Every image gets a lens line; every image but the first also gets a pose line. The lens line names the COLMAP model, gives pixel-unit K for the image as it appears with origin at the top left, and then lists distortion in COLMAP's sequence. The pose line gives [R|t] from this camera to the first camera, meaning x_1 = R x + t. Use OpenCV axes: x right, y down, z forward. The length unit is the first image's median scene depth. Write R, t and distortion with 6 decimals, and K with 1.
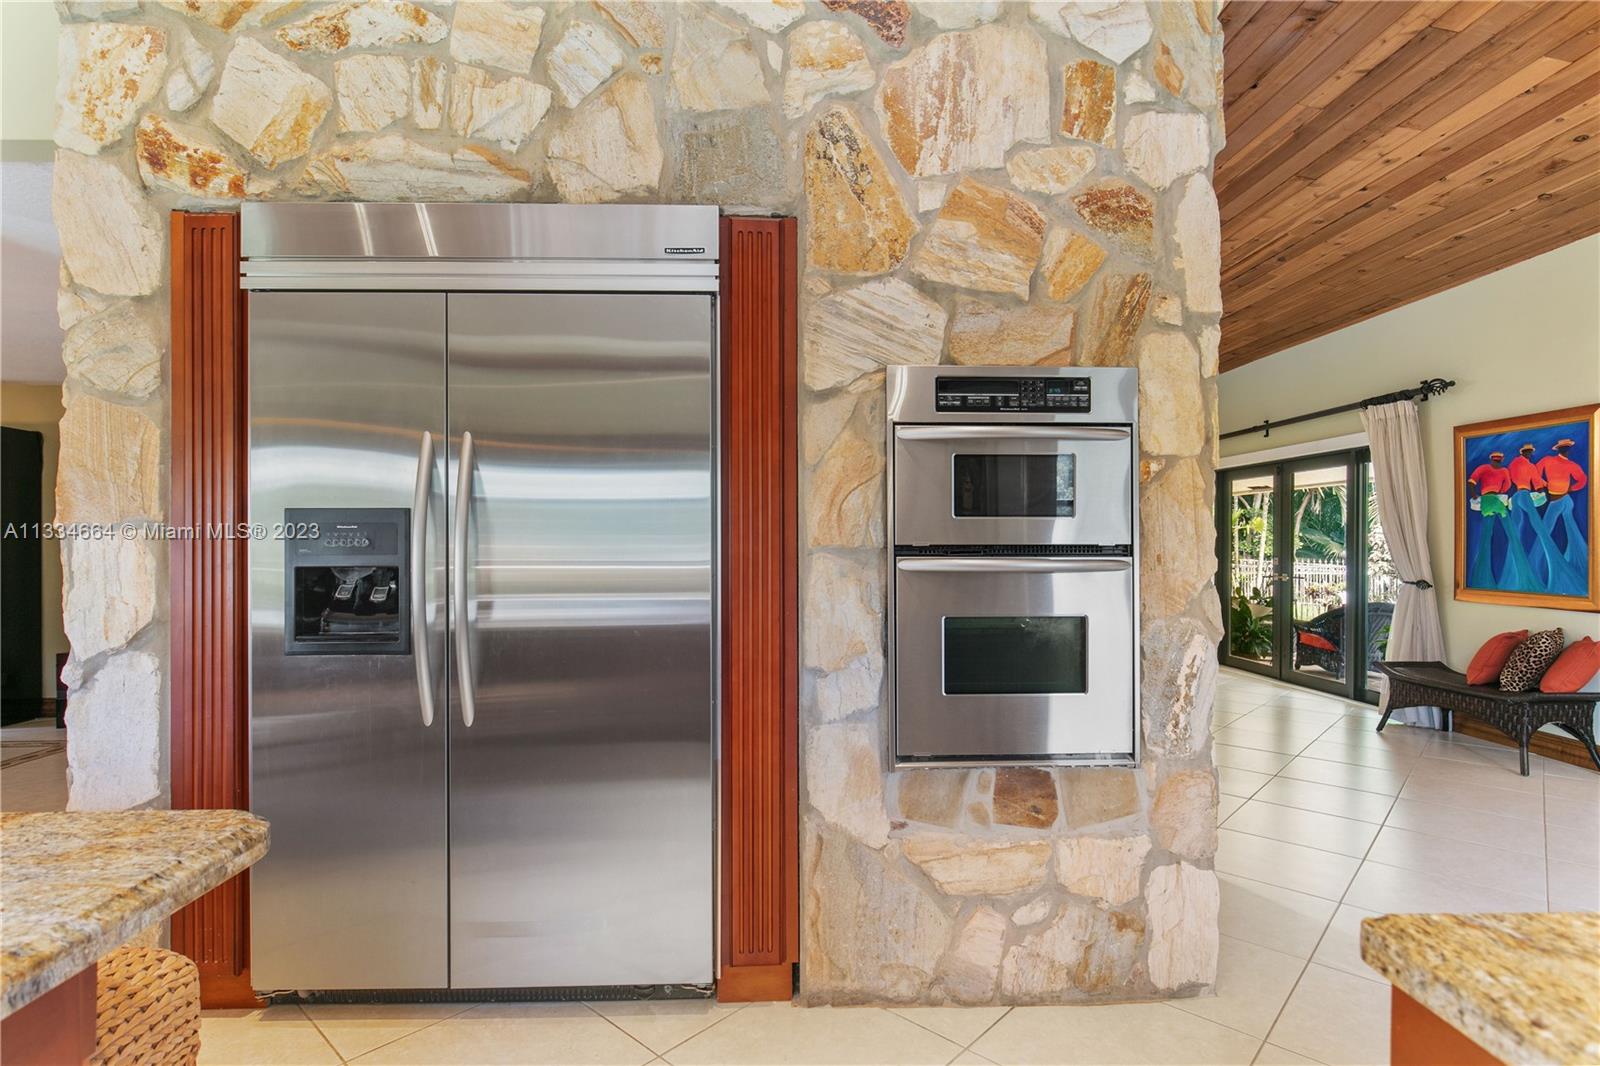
lens RADIAL K [[809.7, 0, 795.6], [0, 809.7, 545.7], [0, 0, 1]] dist [0.000942, -0.000112]
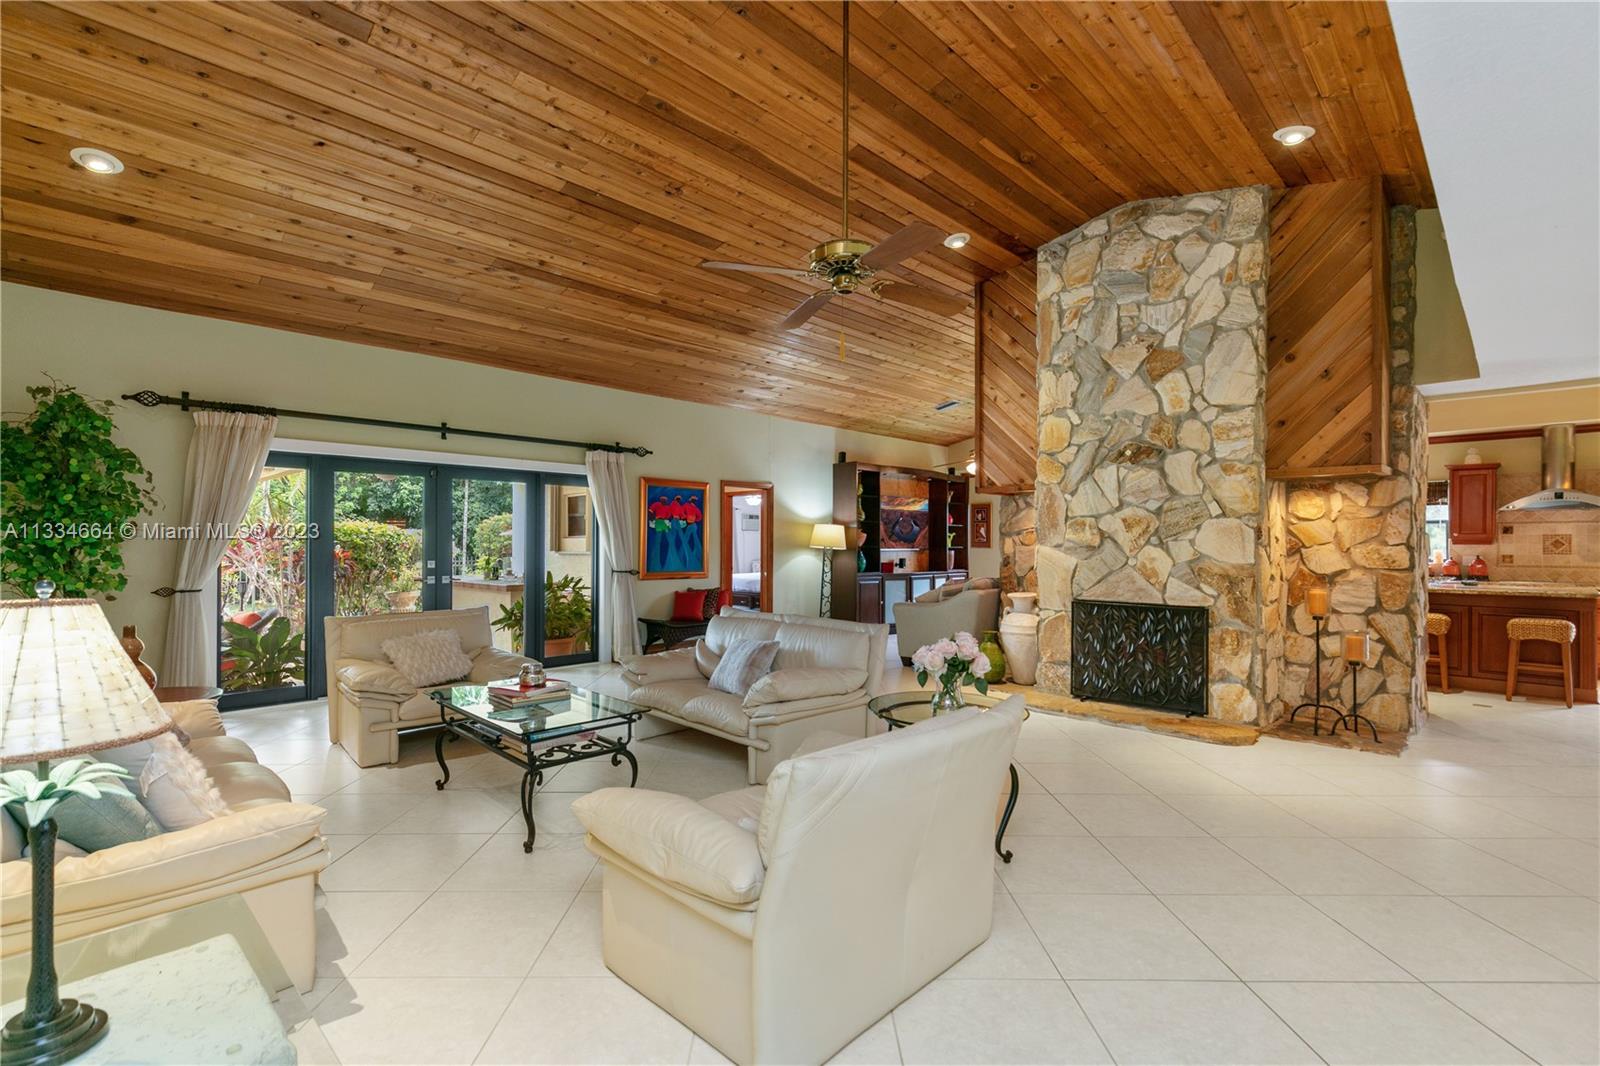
lens RADIAL K [[720.9, 0, 798.7], [0, 720.9, 543.1], [0, 0, 1]] dist [0.007435, -0.000294]
pose [[-0.685916, -0.000364, 0.727681, -0.538181], [0.000741, 0.999999, 0.001199, -0.012076], [-0.727680, 0.001362, -0.685915, 1.921087]]
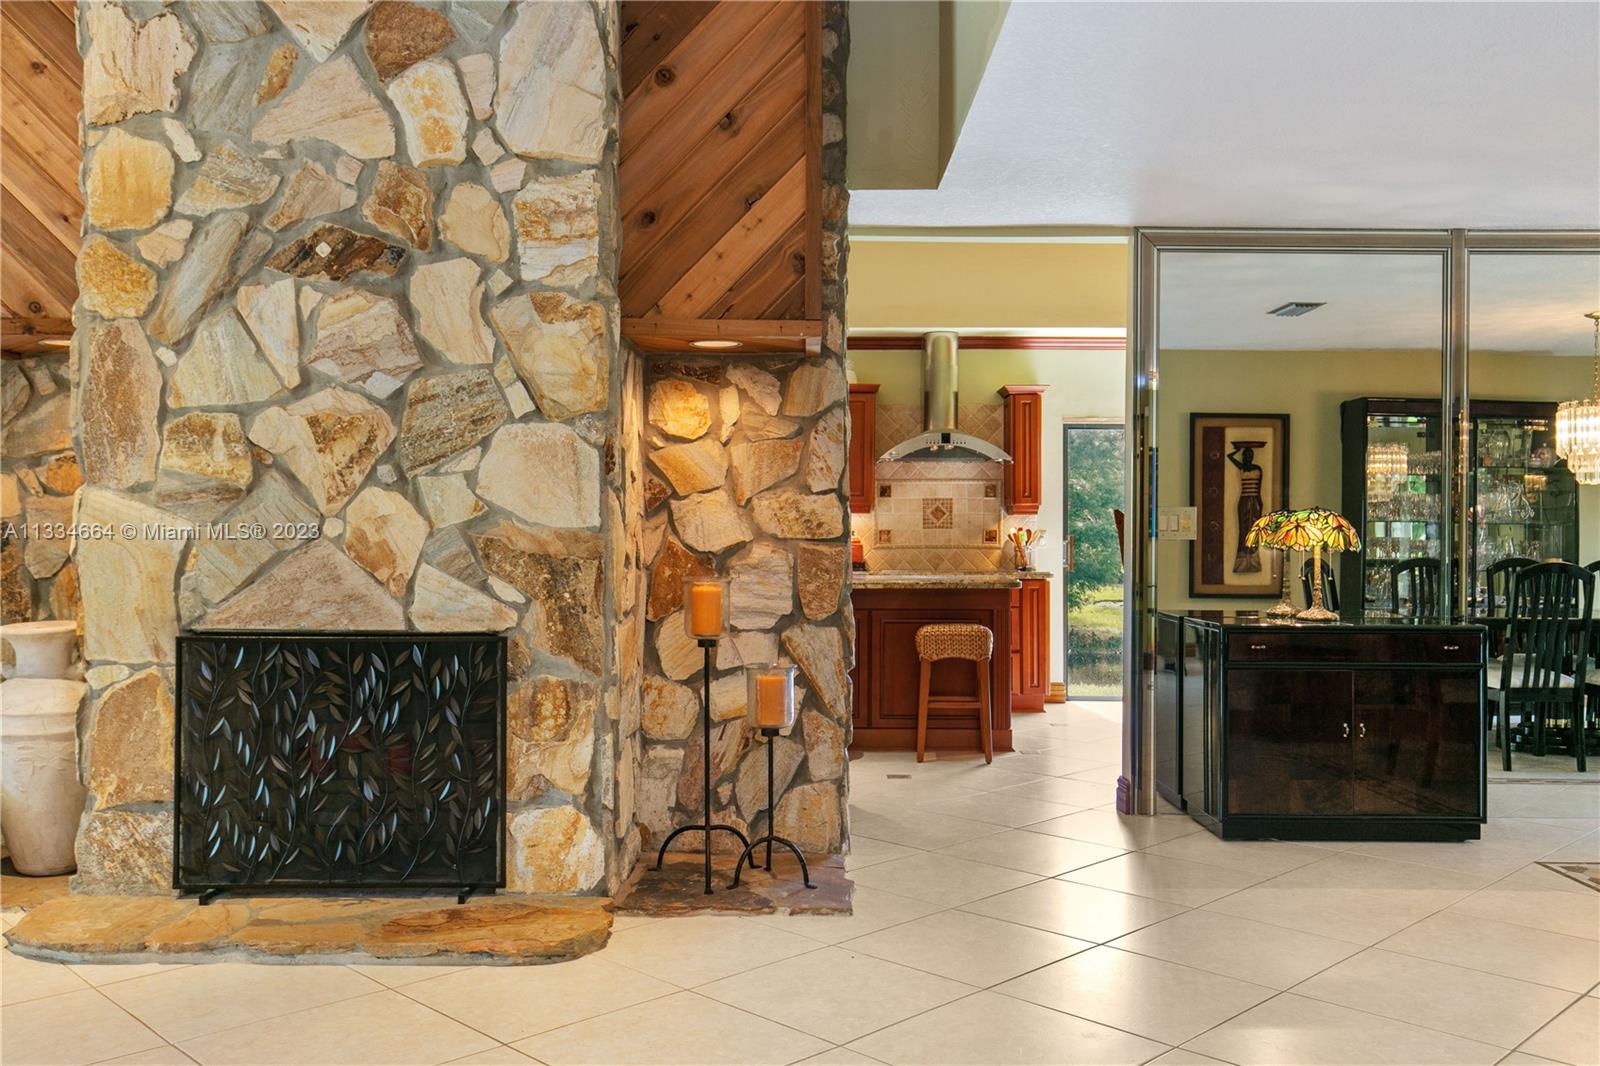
lens RADIAL K [[1342.7, 0, 796.7], [0, 1342.7, 535.1], [0, 0, 1]] dist [0.003008, -0.002218]
pose [[-0.999096, -0.000569, 0.042497, -0.398770], [-0.000479, 0.999998, 0.002128, 0.020457], [-0.042498, 0.002106, -0.999094, 1.590861]]
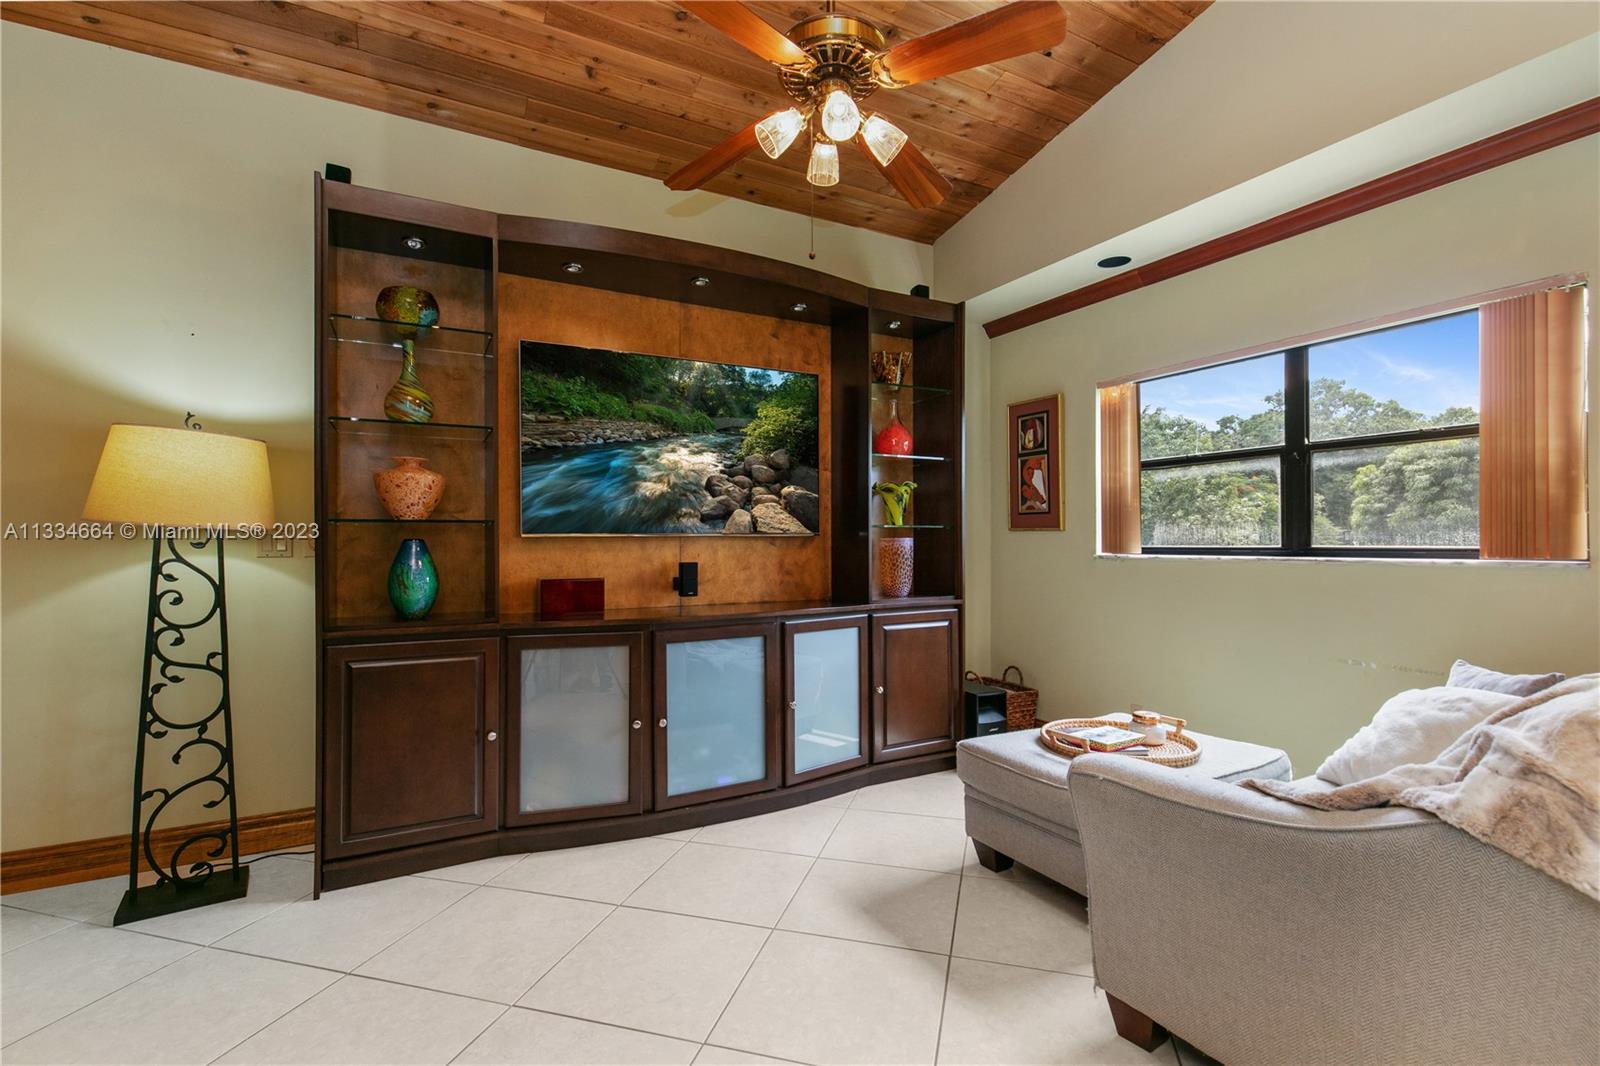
lens RADIAL K [[720.9, 0, 798.7], [0, 720.9, 543.1], [0, 0, 1]] dist [0.007435, -0.000294]
pose [[-0.452044, -0.001882, 0.891993, 0.213463], [0.009587, 0.999930, 0.006968, 0.015397], [-0.891944, 0.011701, -0.451995, 0.379095]]
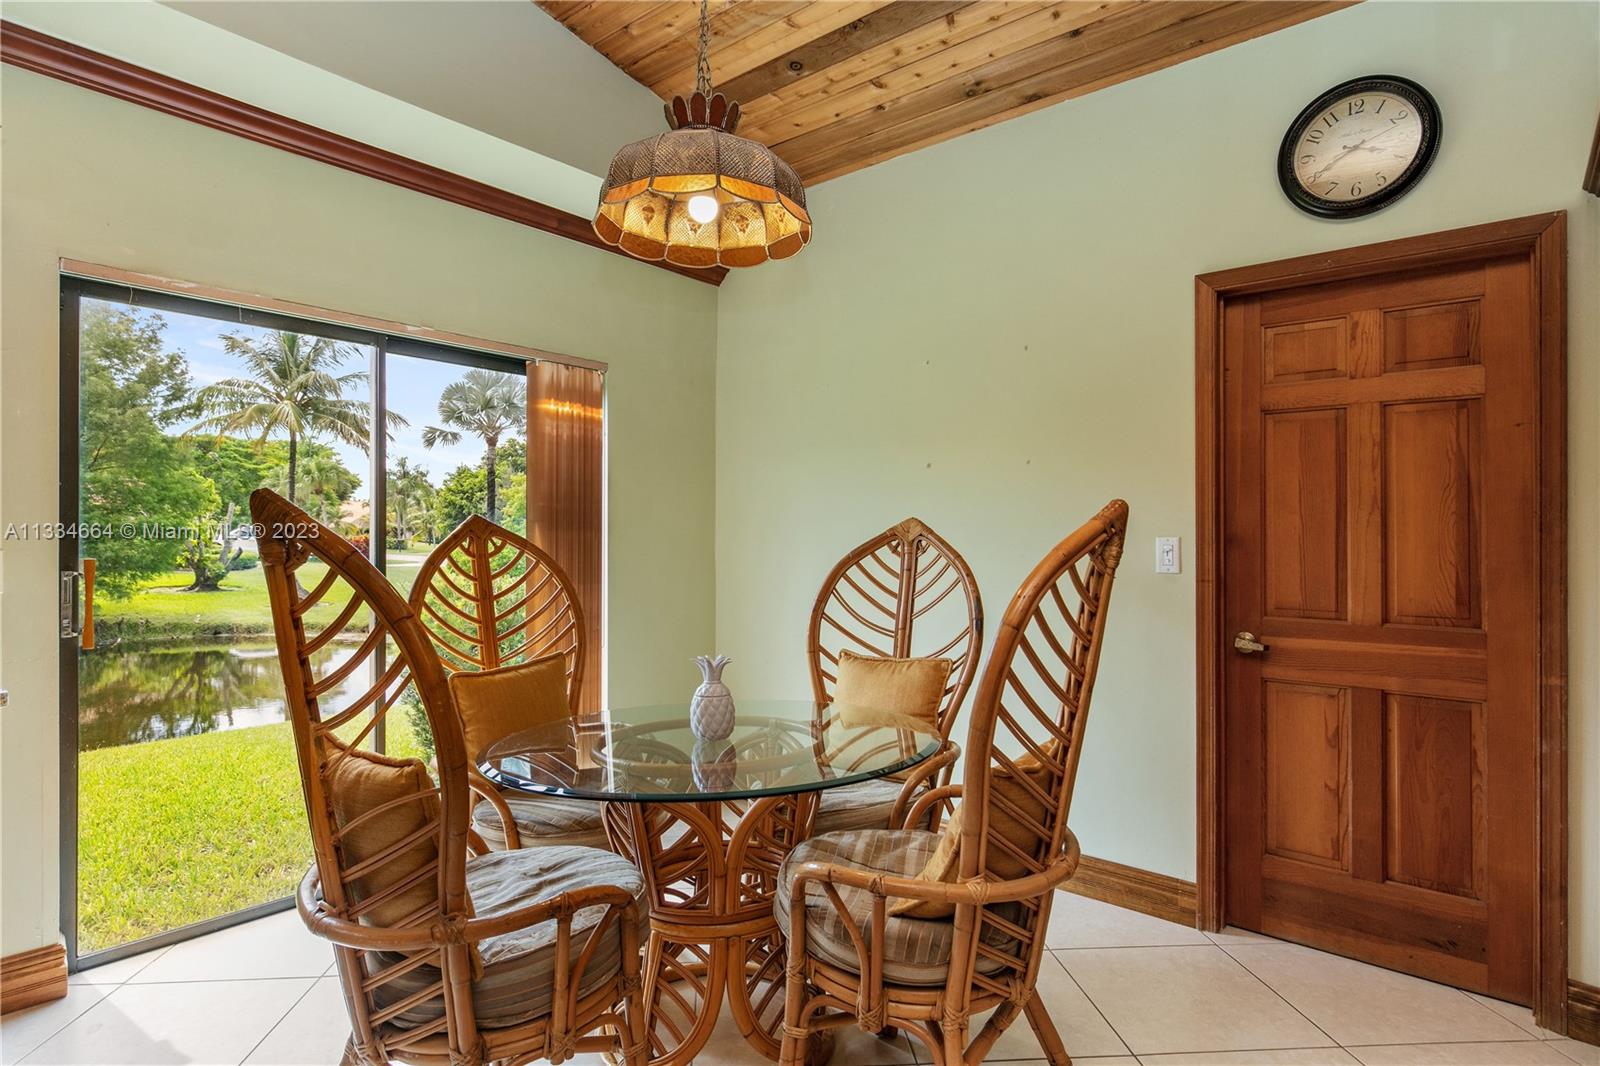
lens RADIAL K [[843.5, 0, 800.0], [0, 843.5, 533.0], [0, 0, 1]] dist [-0.015636, 0.000270]
pose [[-0.667763, -0.003975, -0.744364, -0.622316], [-0.010346, 0.999939, 0.003942, 0.005109], [0.744302, 0.010333, -0.667763, 0.280595]]
